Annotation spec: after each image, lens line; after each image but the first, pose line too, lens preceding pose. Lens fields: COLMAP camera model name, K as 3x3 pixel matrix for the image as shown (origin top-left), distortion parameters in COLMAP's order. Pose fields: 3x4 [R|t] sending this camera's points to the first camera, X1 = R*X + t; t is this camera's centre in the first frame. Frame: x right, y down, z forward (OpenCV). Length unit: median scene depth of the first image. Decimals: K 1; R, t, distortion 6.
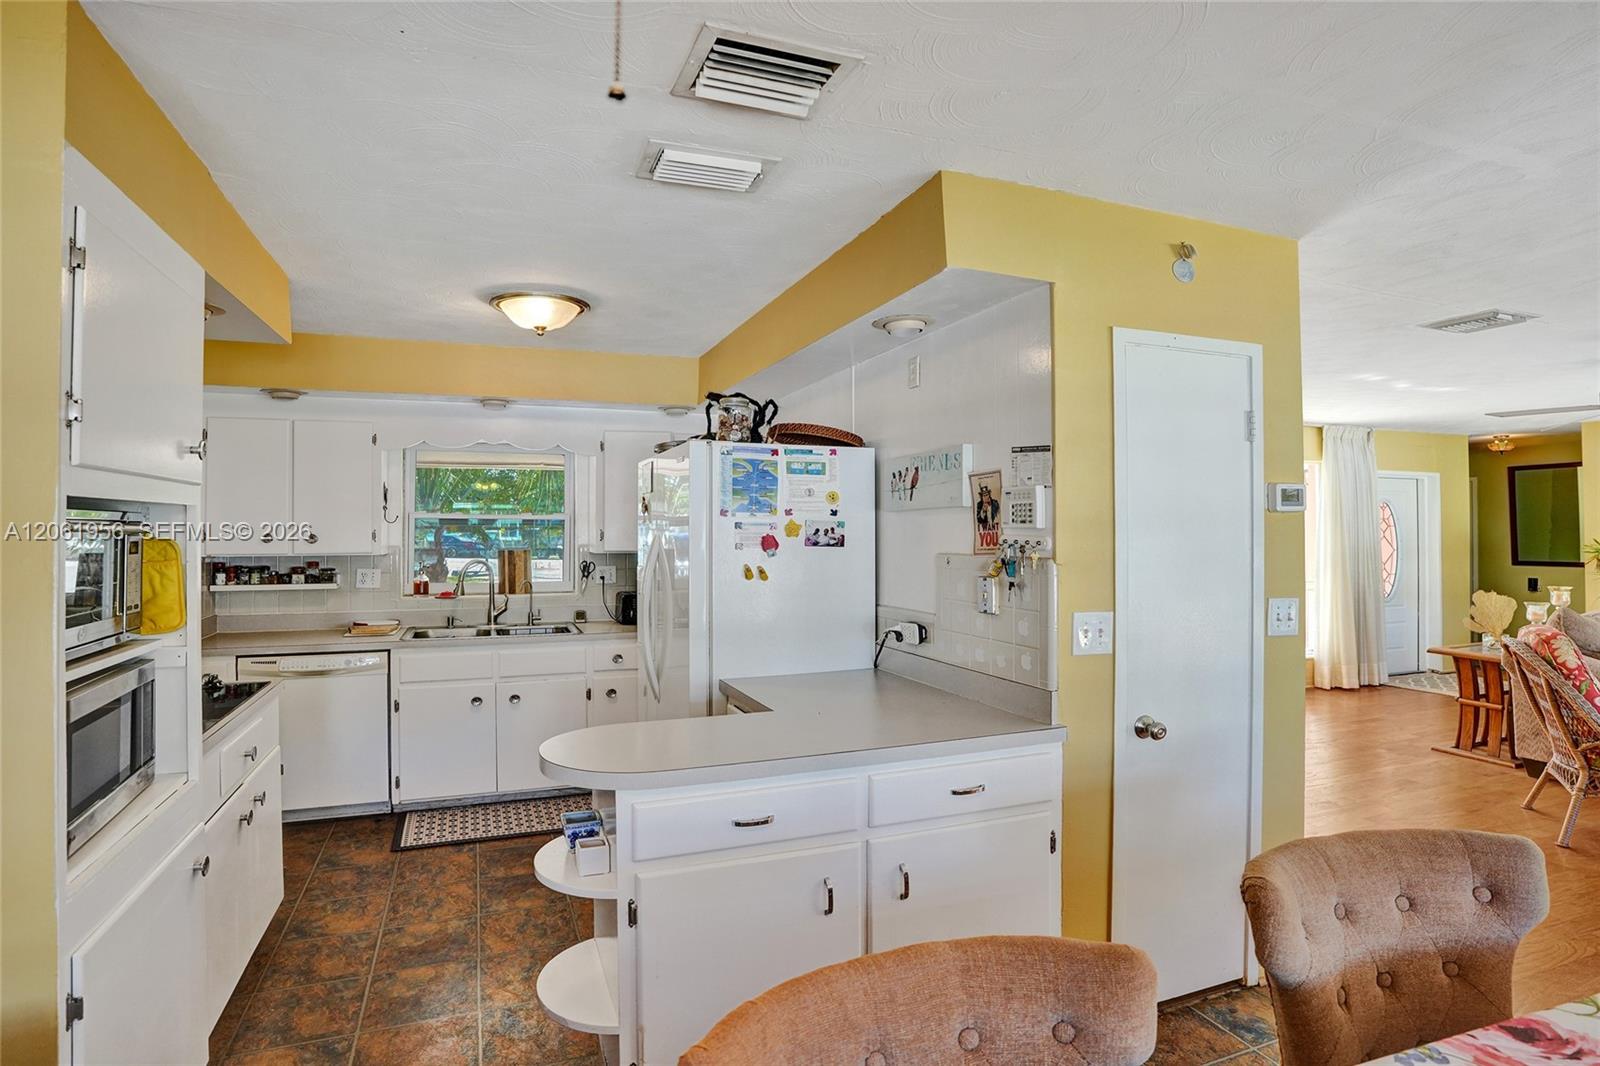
lens RADIAL K [[830.9, 0, 806.7], [0, 830.9, 525.3], [0, 0, 1]] dist [-0.069529, 0.028665]
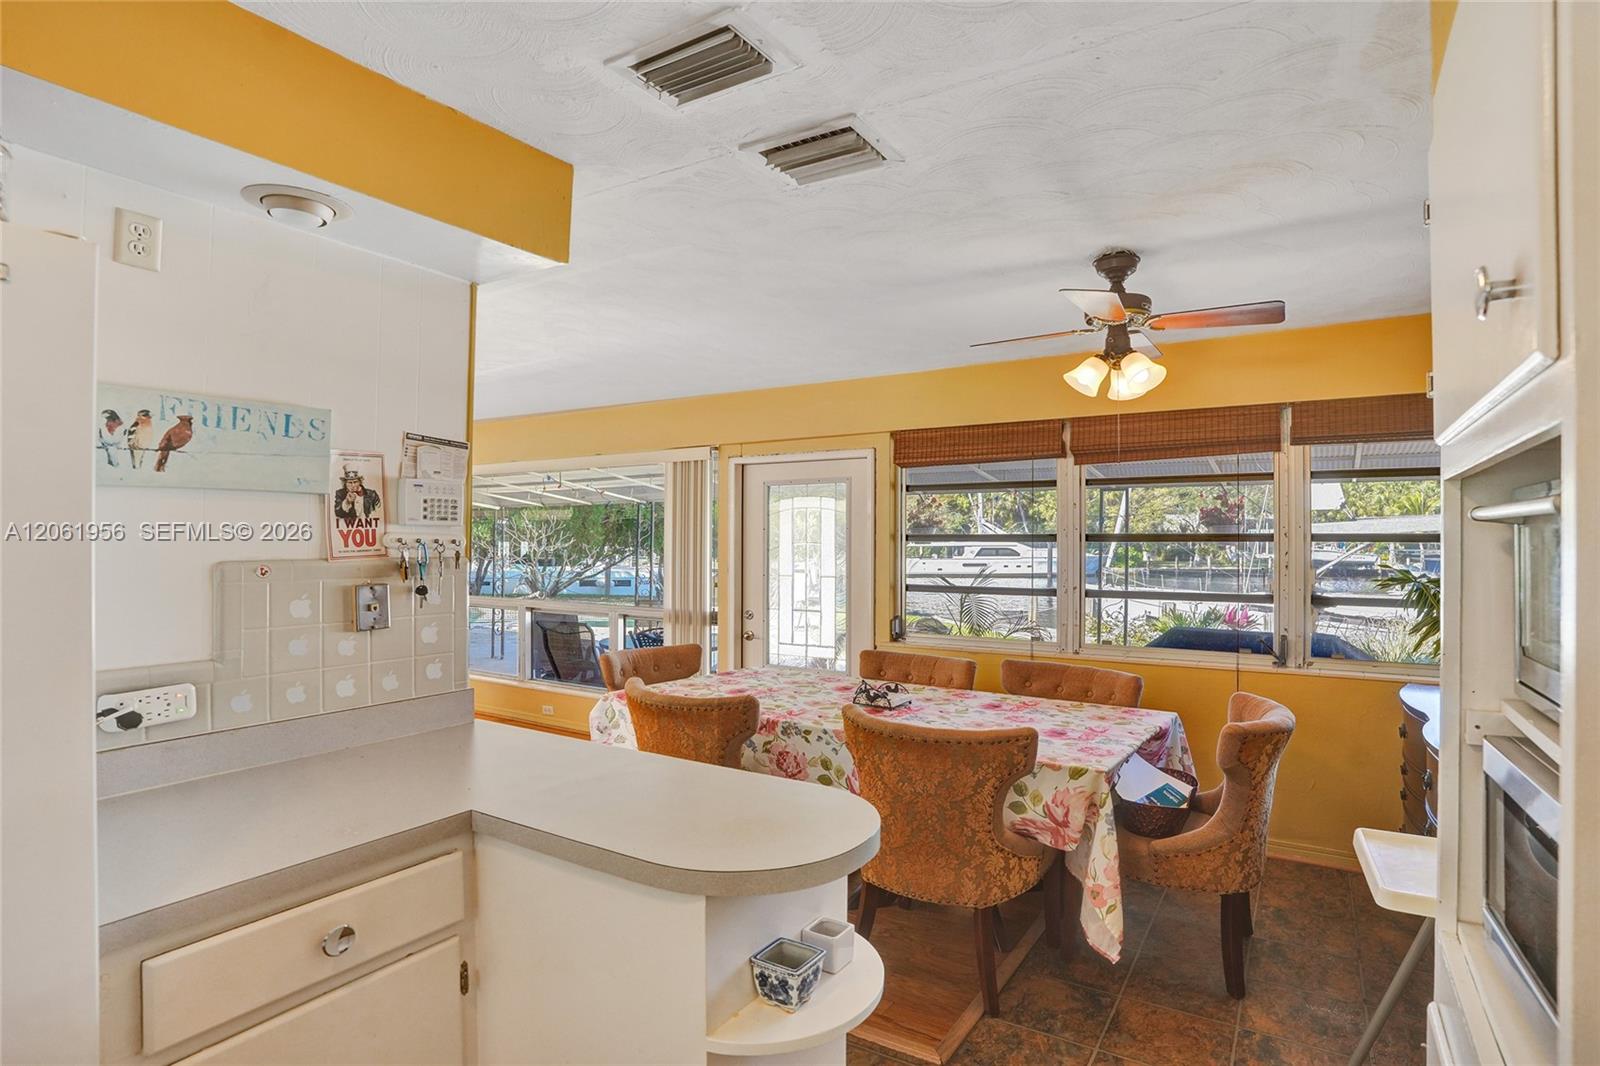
lens RADIAL K [[830.9, 0, 806.7], [0, 830.9, 525.3], [0, 0, 1]] dist [-0.069529, 0.028665]
pose [[-0.596520, 0.011753, 0.802512, -0.665857], [-0.008103, 0.999754, -0.020665, 0.017162], [-0.802557, -0.018829, -0.596278, 1.122380]]
